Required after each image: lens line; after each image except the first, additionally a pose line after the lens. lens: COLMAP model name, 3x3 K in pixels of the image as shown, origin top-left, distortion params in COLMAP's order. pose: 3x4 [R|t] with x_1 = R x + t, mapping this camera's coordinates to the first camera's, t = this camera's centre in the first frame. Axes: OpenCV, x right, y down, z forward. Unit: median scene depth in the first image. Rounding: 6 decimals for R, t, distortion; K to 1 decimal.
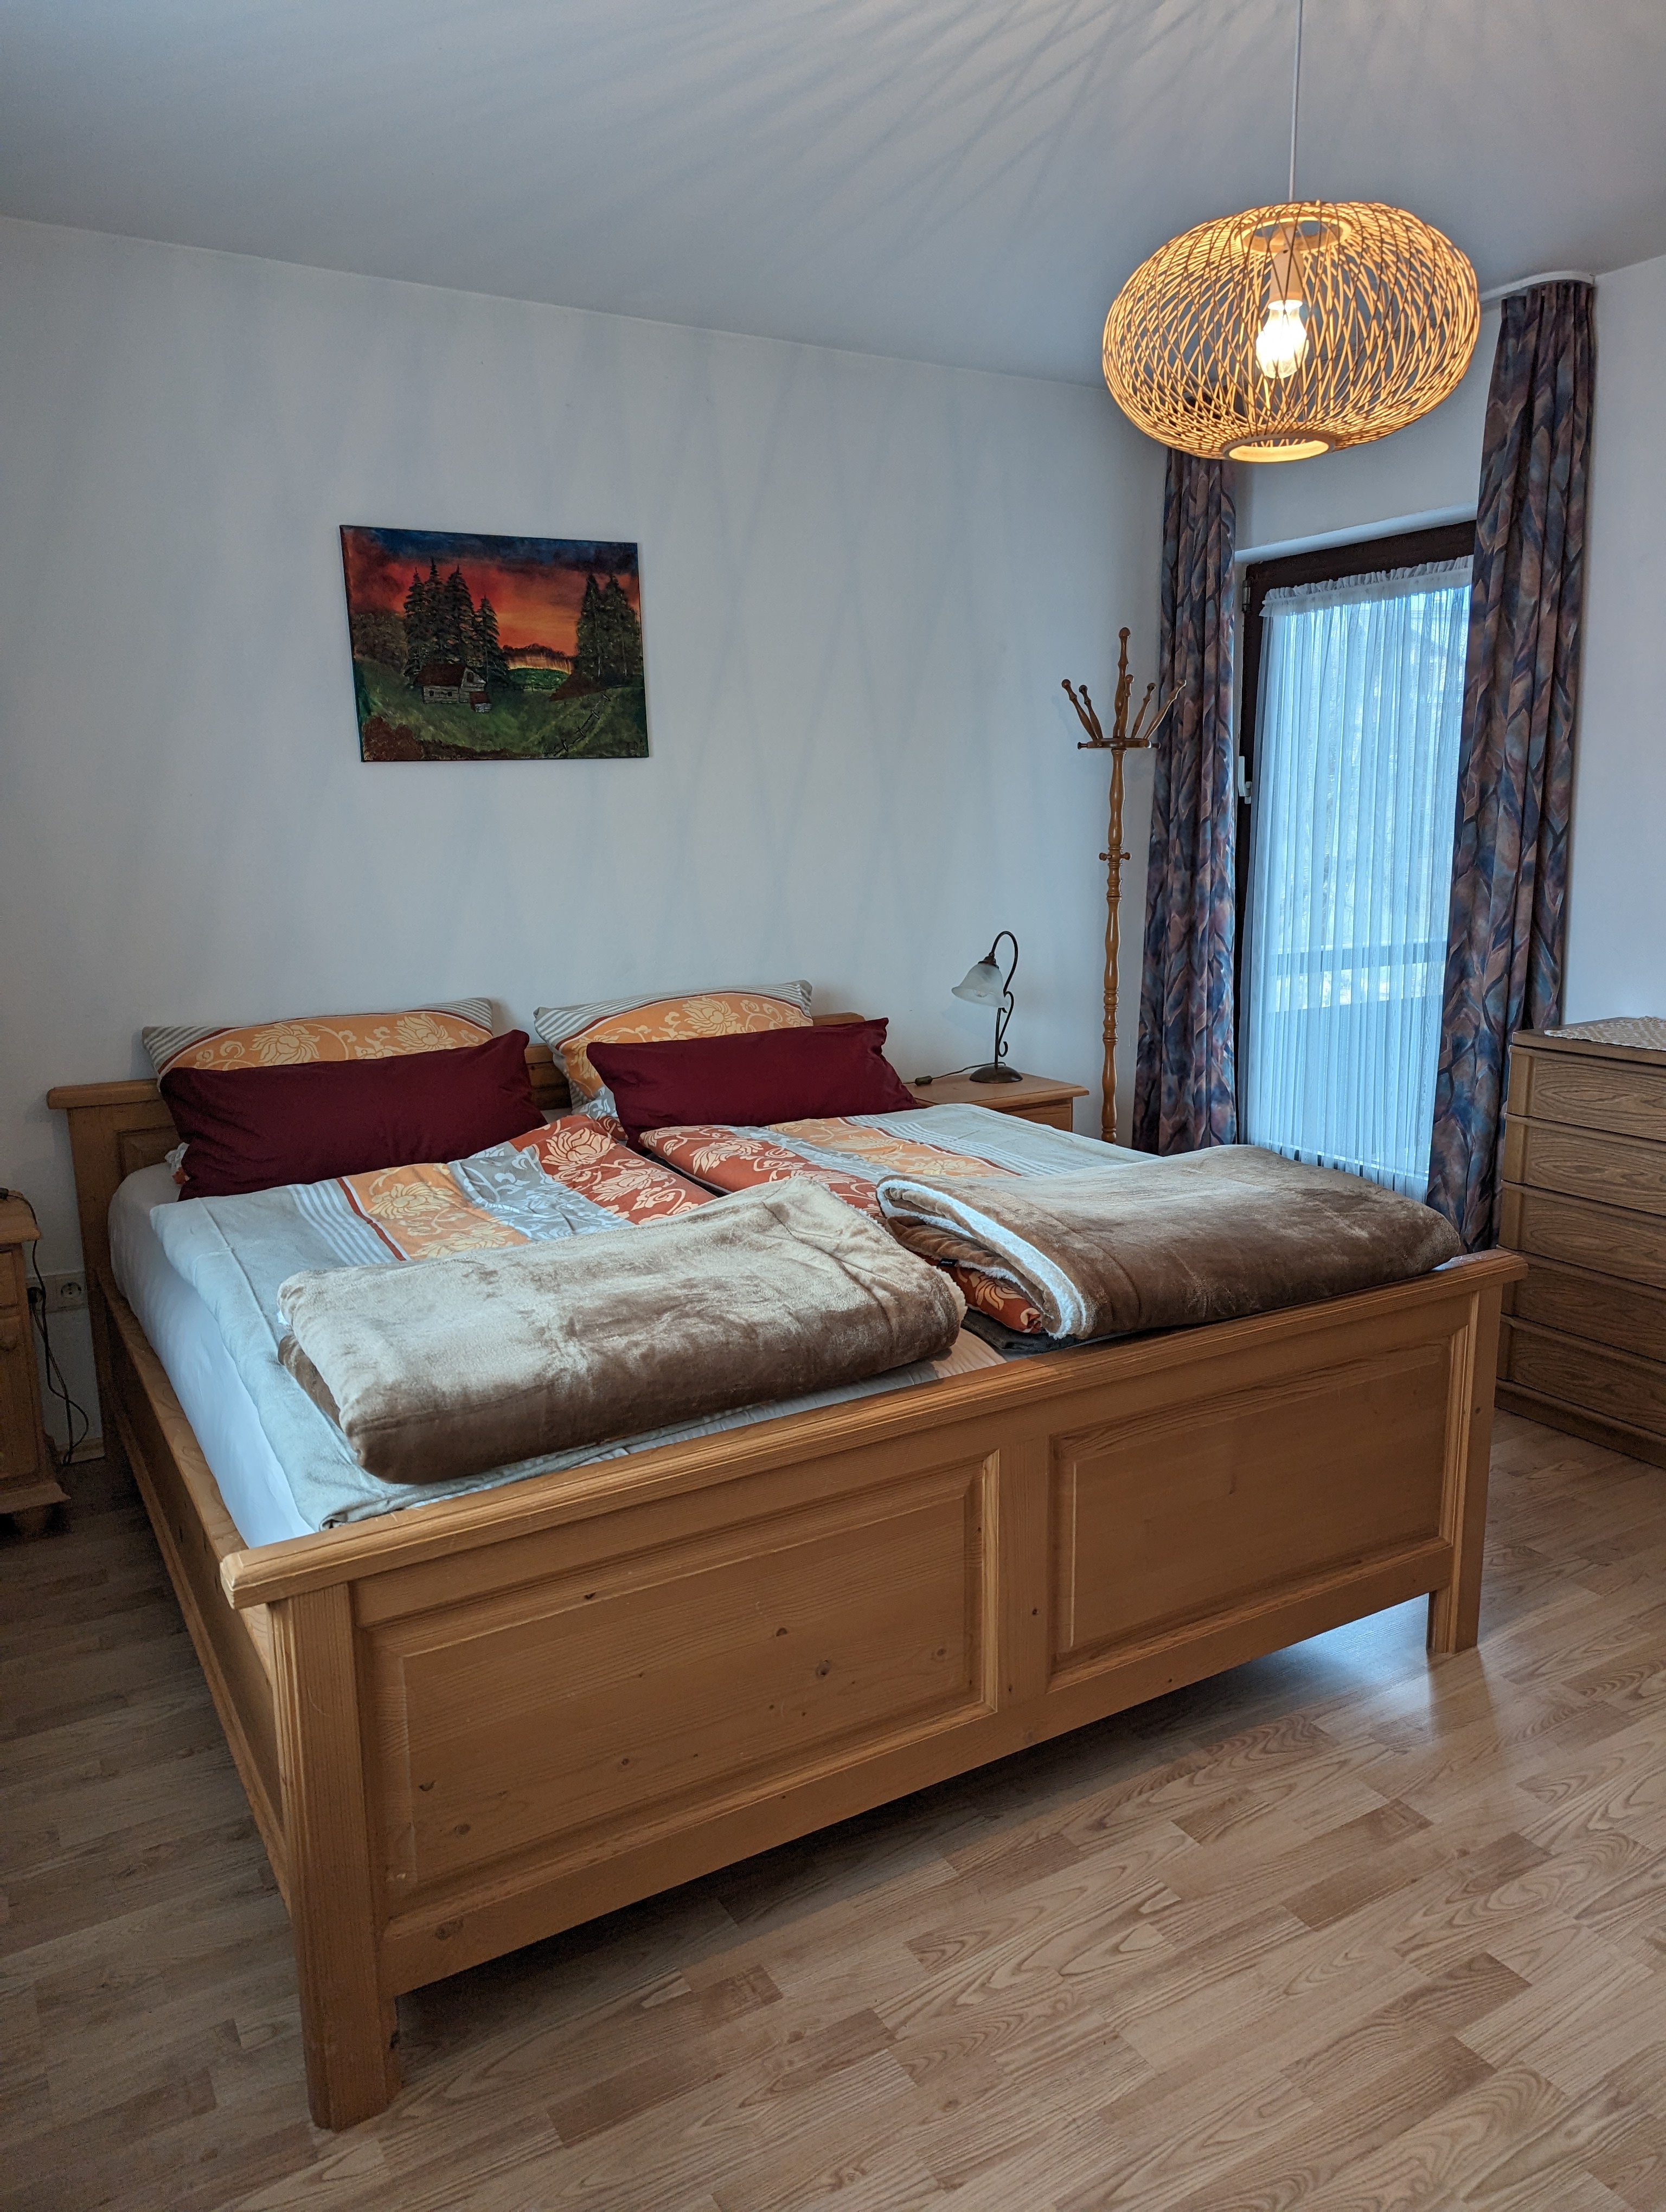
lens RADIAL K [[1557.9, 0, 824.2], [0, 1557.9, 1112.1], [0, 0, 1]] dist [0.037663, -0.009281]
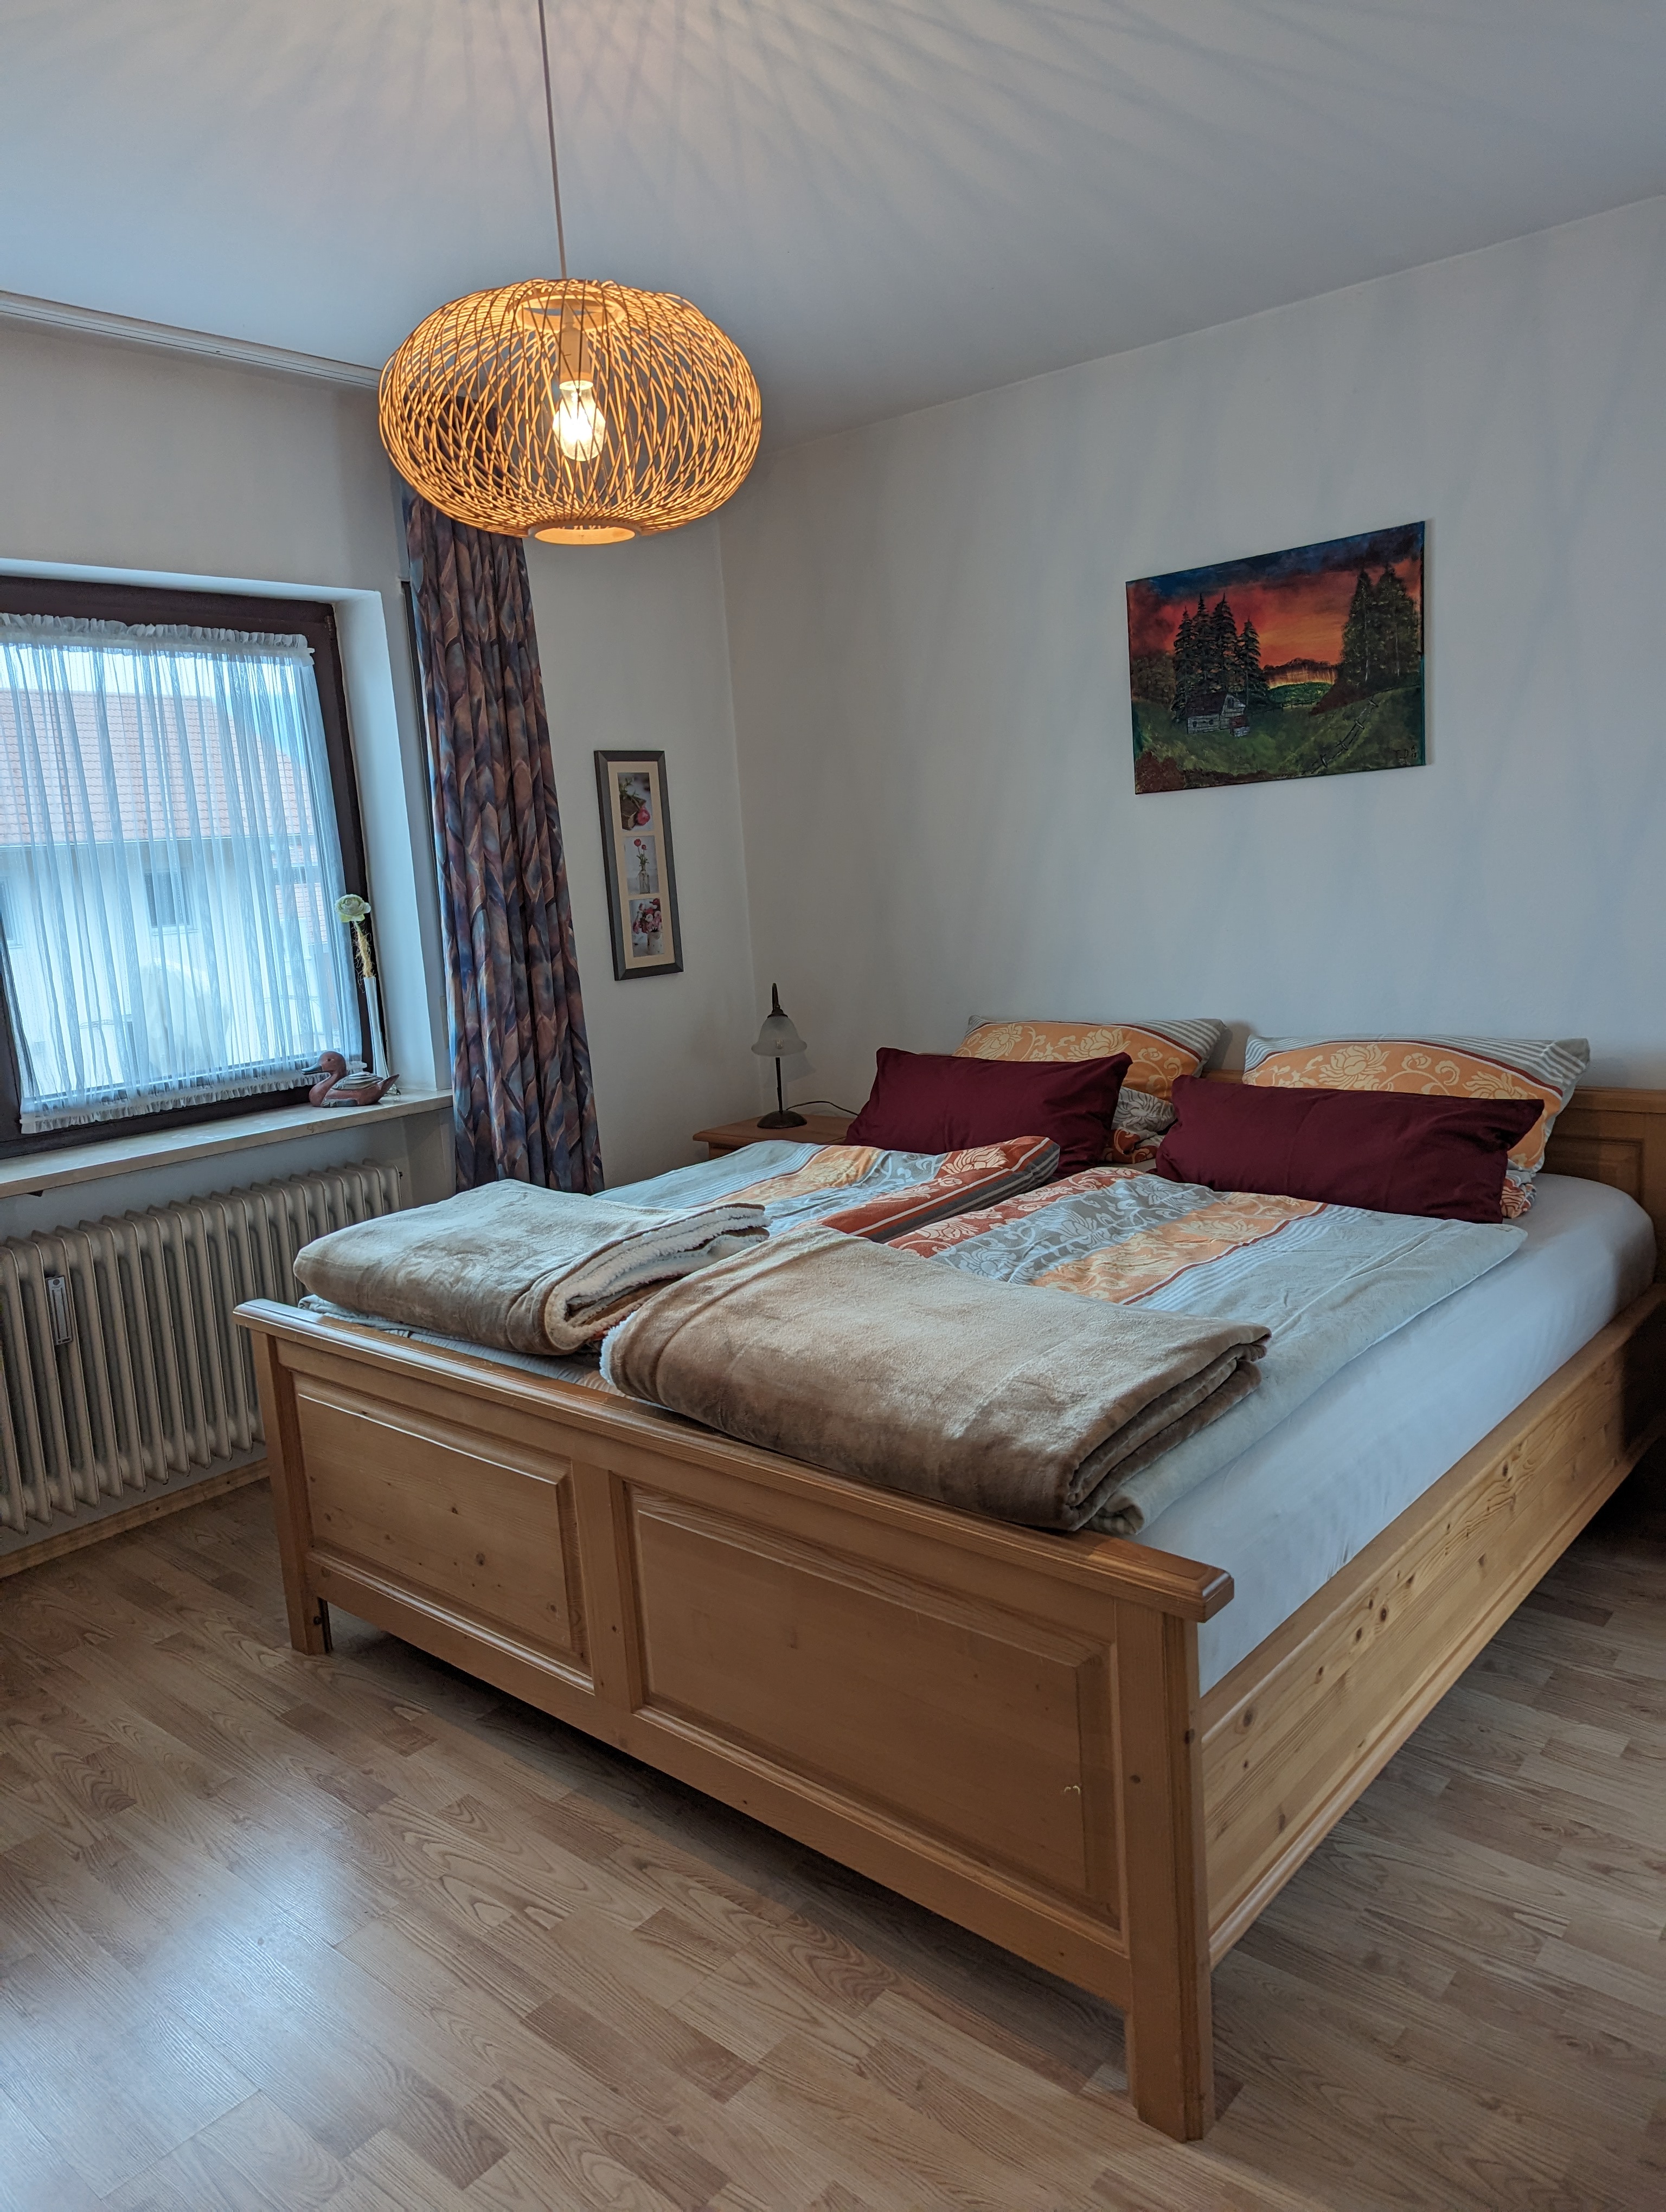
lens RADIAL K [[1557.9, 0, 821.7], [0, 1557.9, 1101.7], [0, 0, 1]] dist [0.037663, -0.009281]
pose [[0.312426, 0.155110, -0.937193, 1.199070], [-0.124792, 0.984731, 0.121376, -0.203040], [0.941709, 0.079033, 0.327012, 0.785371]]
